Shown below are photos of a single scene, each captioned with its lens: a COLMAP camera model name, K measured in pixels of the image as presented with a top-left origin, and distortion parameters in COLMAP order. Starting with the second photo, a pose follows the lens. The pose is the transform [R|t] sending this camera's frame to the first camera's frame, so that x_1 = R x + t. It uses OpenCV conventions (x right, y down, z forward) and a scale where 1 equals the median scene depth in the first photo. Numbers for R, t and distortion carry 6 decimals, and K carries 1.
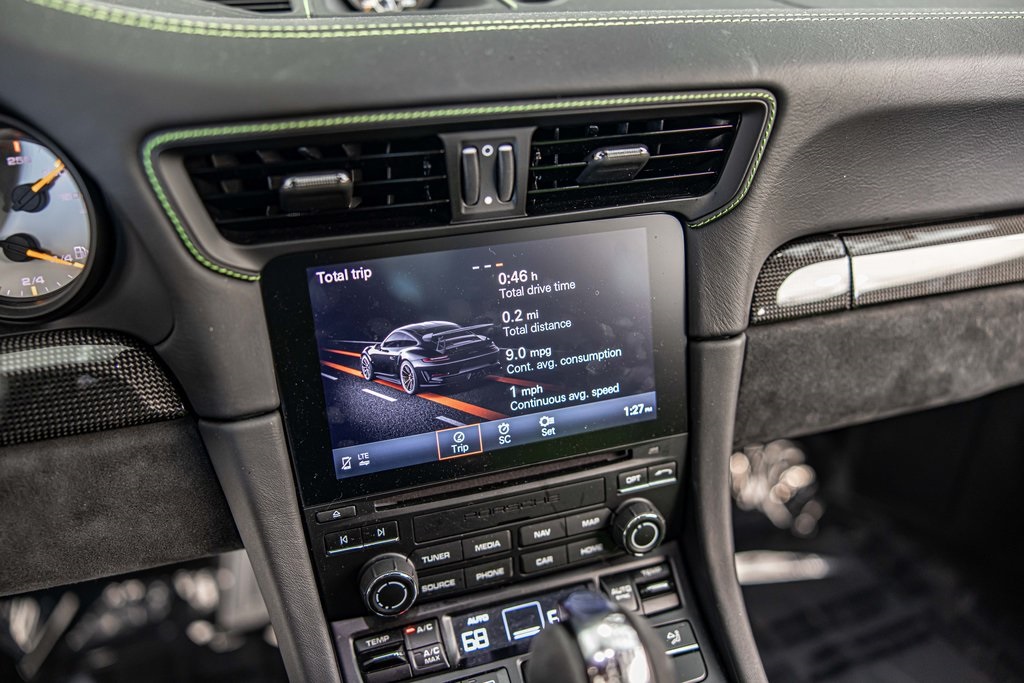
lens RADIAL K [[787.0, 0, 512.0], [0, 787.0, 341.5], [0, 0, 1]] dist [-0.012185, 0.000275]
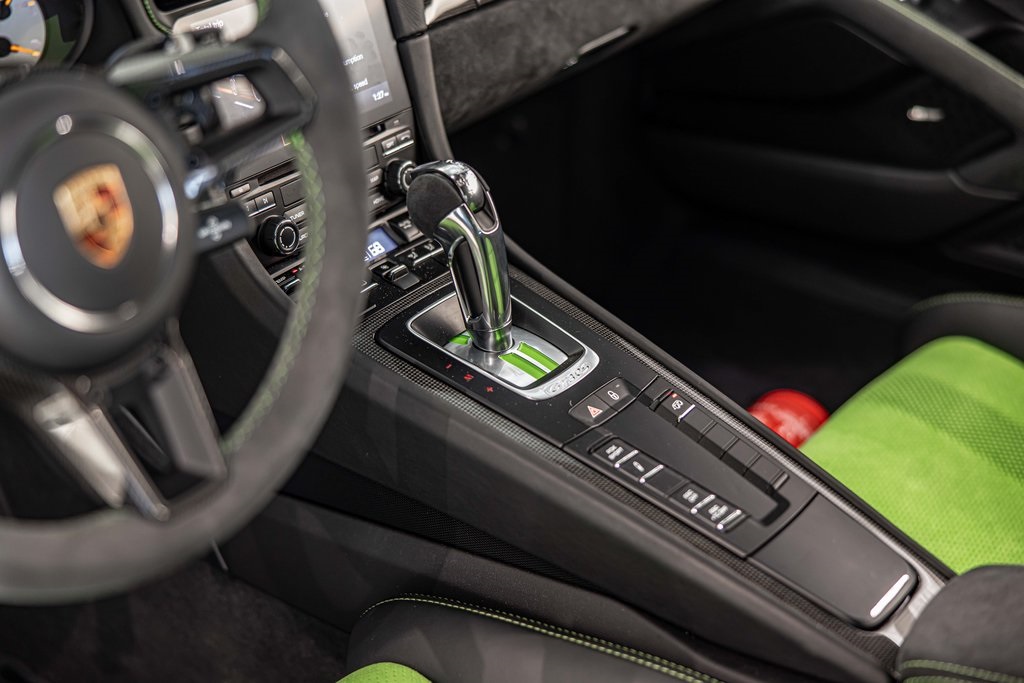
lens RADIAL K [[1766.5, 0, 512.0], [0, 1766.5, 341.5], [0, 0, 1]] dist [-0.032099, 0.020040]
pose [[0.817381, -0.271658, 0.508026, -1.437877], [0.287551, 0.956520, 0.048831, 0.438350], [-0.499202, 0.106169, 0.859957, -1.890403]]
